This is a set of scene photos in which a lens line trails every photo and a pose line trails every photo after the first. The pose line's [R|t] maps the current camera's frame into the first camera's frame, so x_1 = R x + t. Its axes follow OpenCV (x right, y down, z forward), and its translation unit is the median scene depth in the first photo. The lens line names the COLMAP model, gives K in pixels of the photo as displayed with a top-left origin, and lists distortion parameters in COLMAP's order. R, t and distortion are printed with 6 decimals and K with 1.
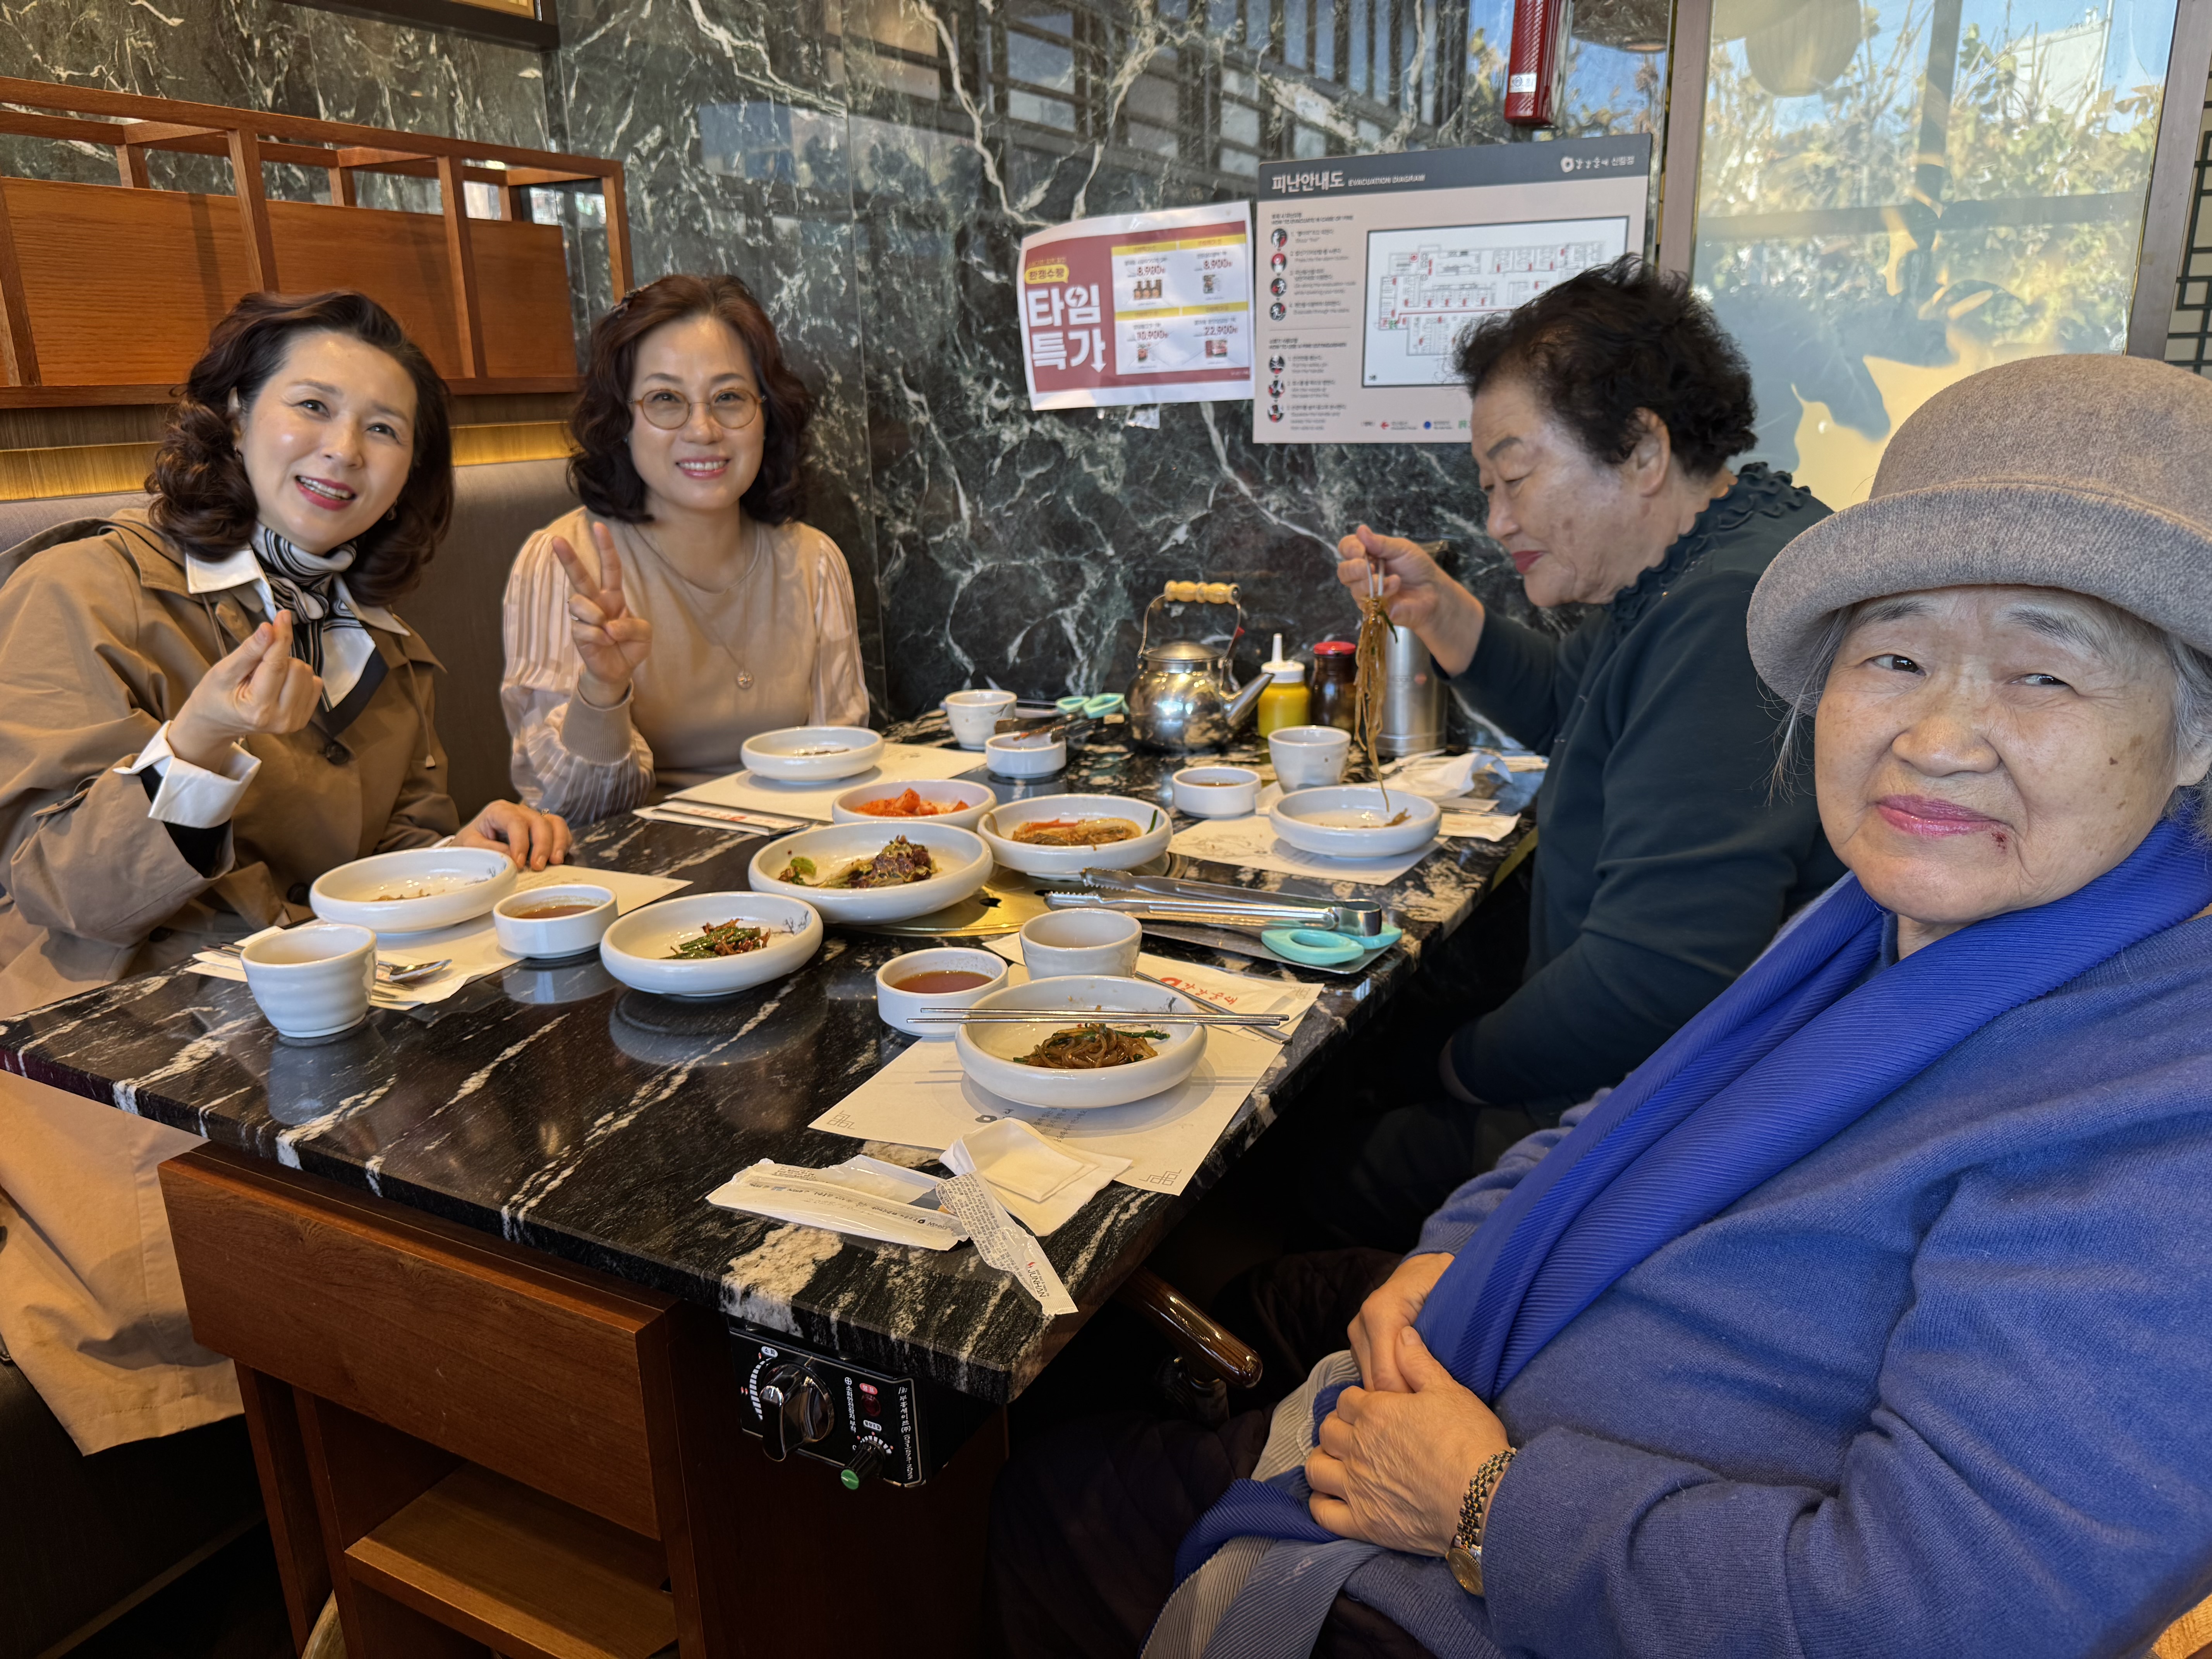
lens RADIAL K [[1555.3, 0, 1105.3], [0, 1555.3, 828.0], [0, 0, 1]] dist [0.001642, -0.013334]
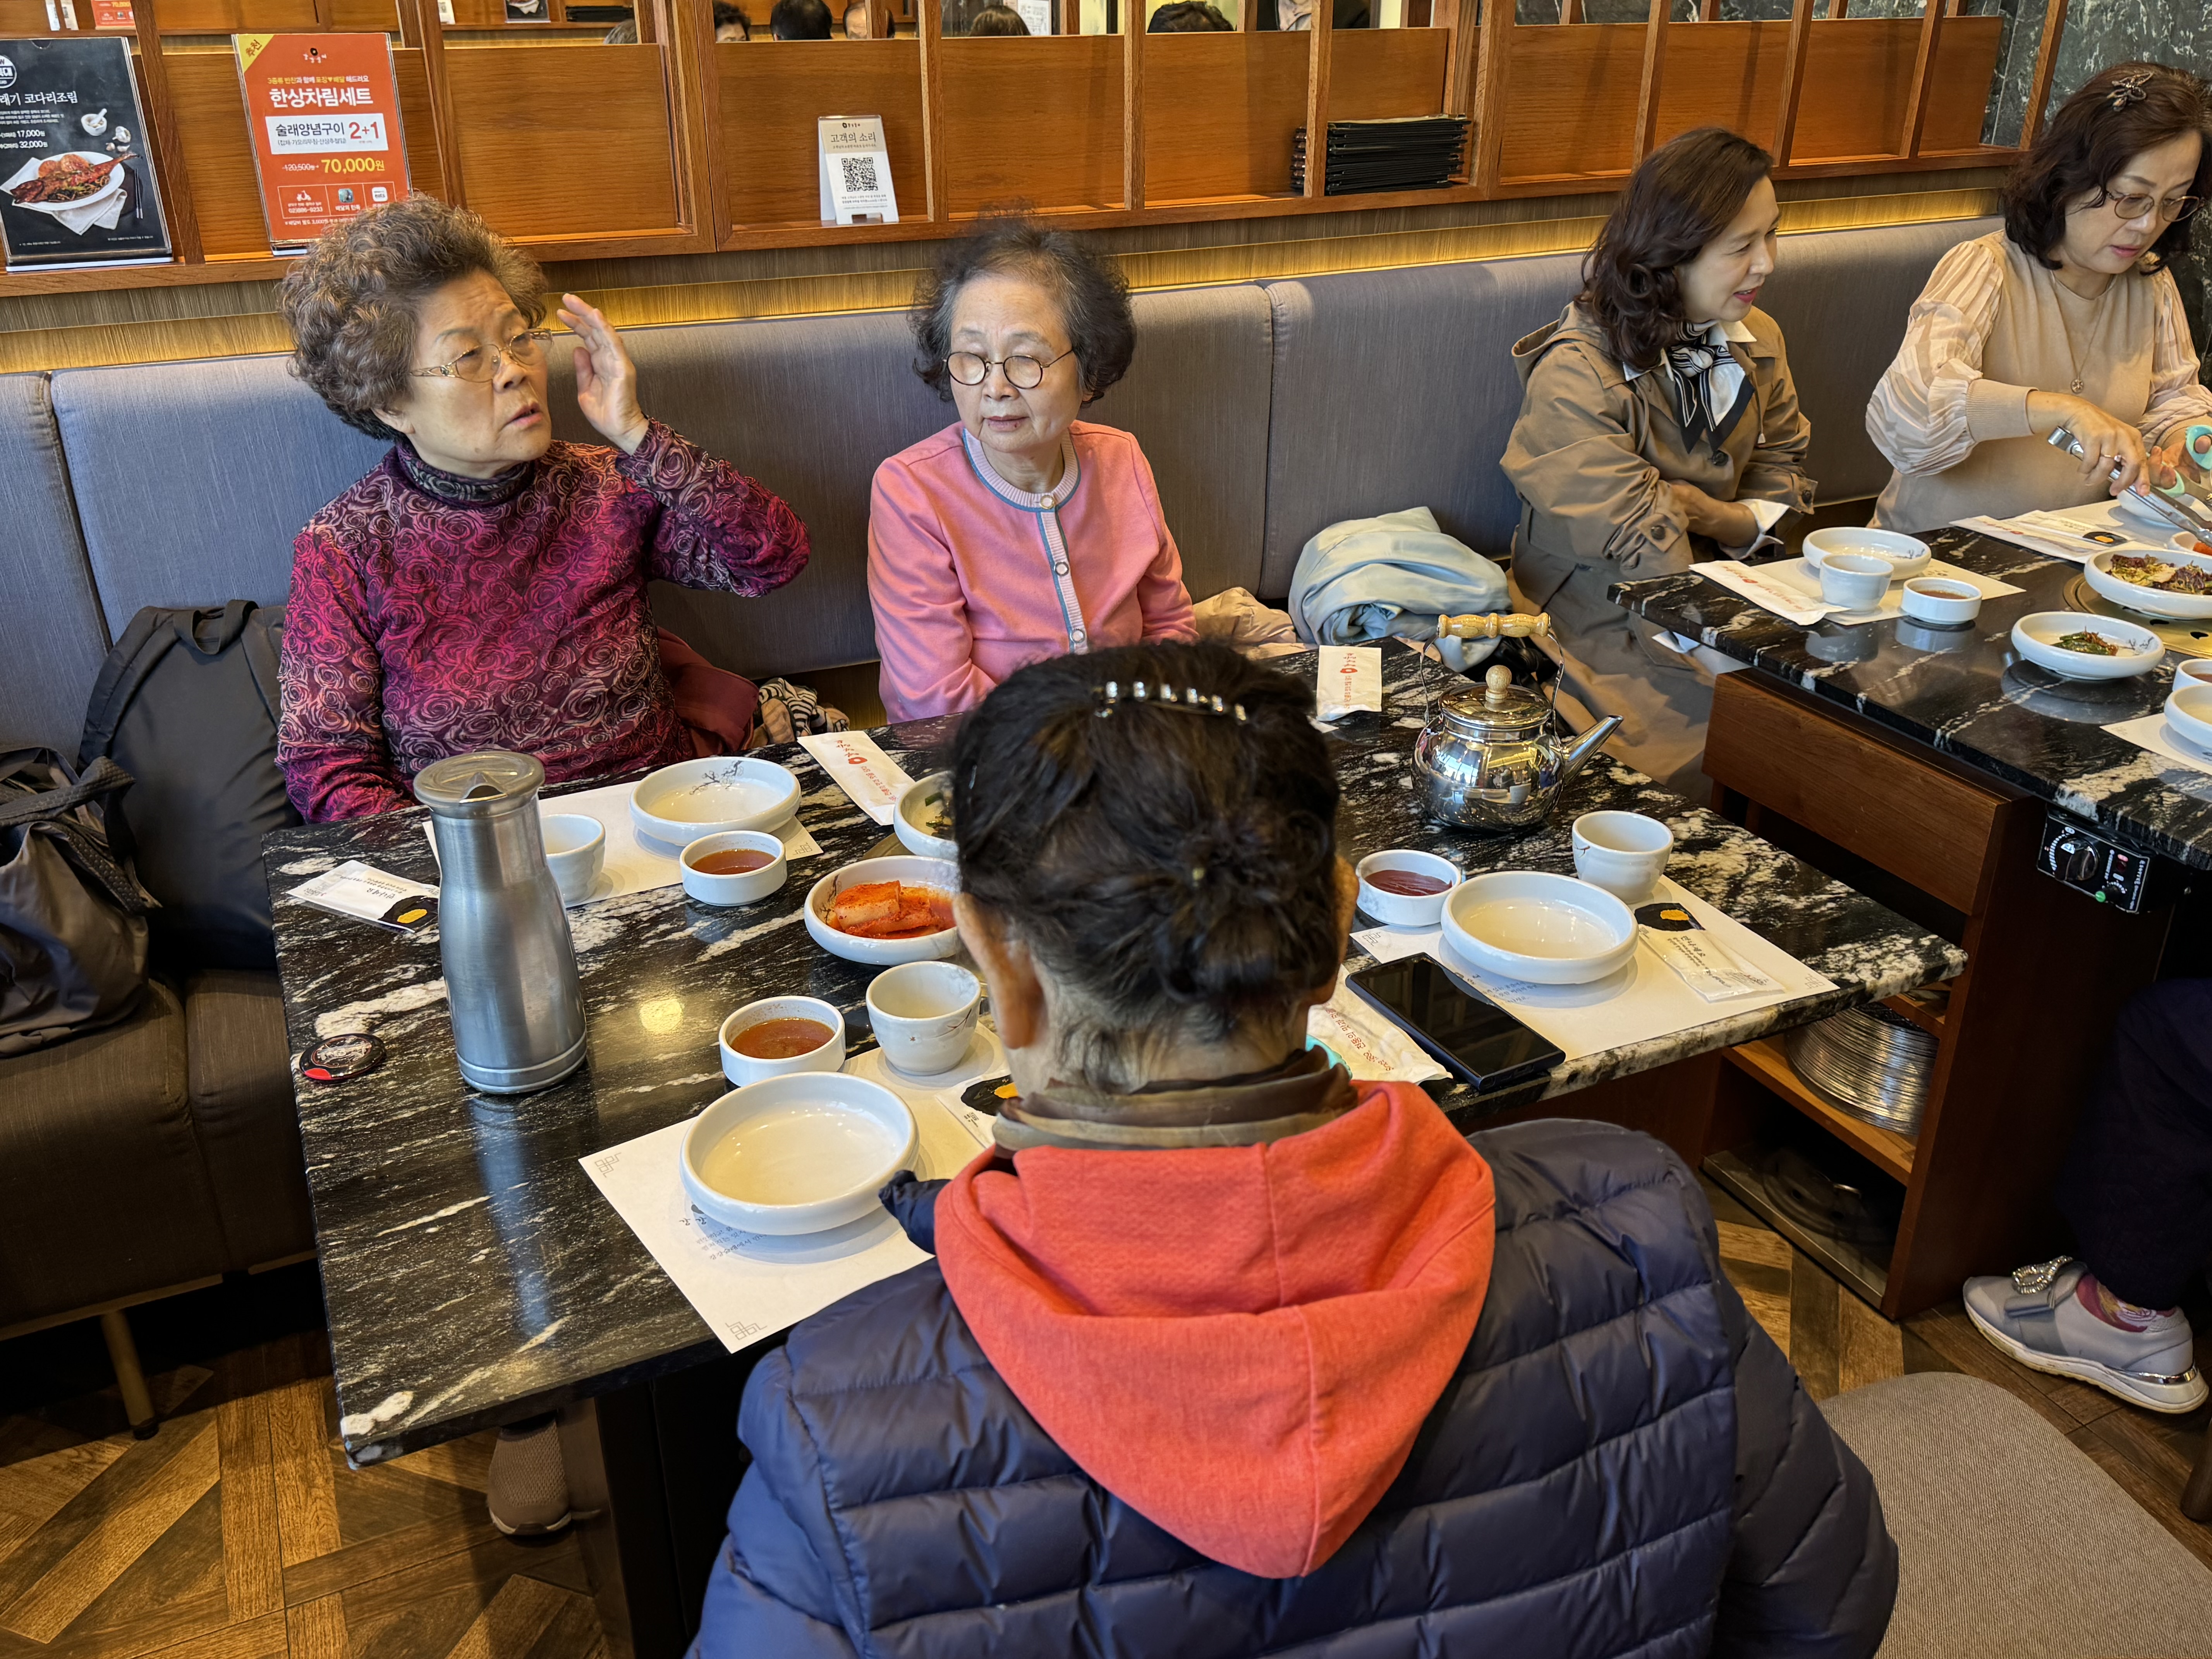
lens RADIAL K [[1840.4, 0, 1107.2], [0, 1840.4, 833.7], [0, 0, 1]] dist [0.025985, -0.036571]
pose [[0.807055, 0.277677, -0.521112, 0.019959], [-0.179383, 0.956116, 0.231657, 0.015033], [0.562569, -0.093481, 0.821448, -1.463248]]
